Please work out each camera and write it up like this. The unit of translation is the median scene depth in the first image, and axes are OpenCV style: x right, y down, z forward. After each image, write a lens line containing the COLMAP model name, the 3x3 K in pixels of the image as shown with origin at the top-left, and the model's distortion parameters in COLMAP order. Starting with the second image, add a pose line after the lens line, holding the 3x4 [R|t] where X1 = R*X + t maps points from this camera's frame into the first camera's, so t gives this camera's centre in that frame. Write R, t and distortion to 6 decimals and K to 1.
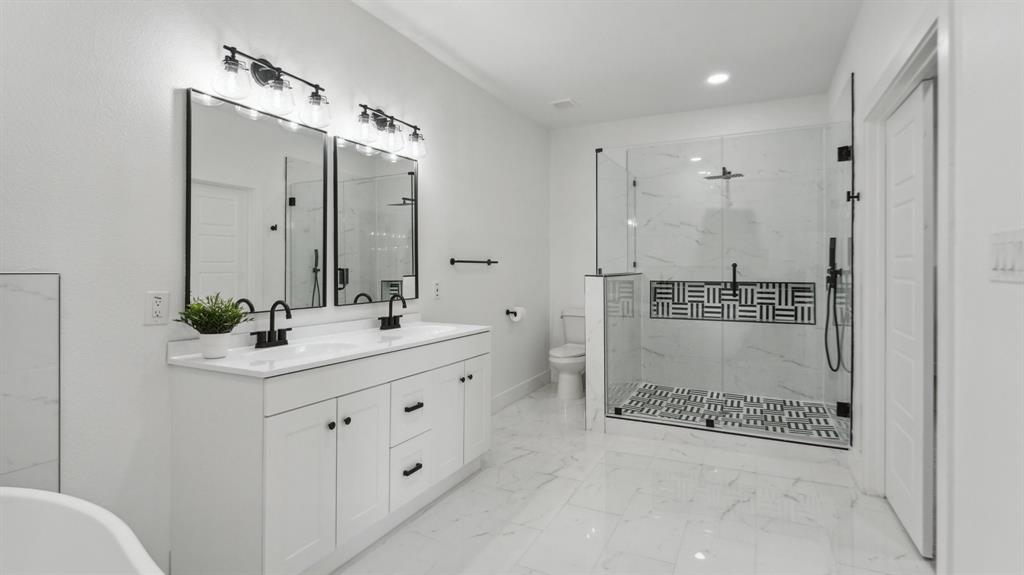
lens RADIAL K [[490.8, 0, 514.1], [0, 490.8, 270.9], [0, 0, 1]] dist [-0.002020, -0.000232]
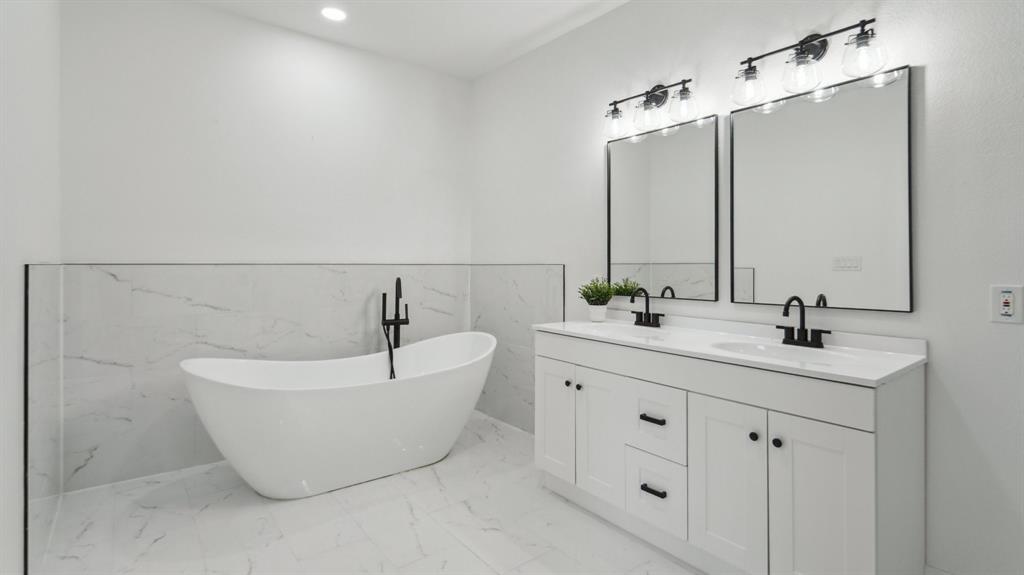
lens RADIAL K [[512.7, 0, 513.1], [0, 512.7, 258.9], [0, 0, 1]] dist [0.001216, 0.000110]
pose [[-0.442596, 0.001809, -0.896719, 0.725112], [0.008006, 0.999966, -0.001934, -0.009743], [0.896685, -0.008036, -0.442595, 1.181137]]
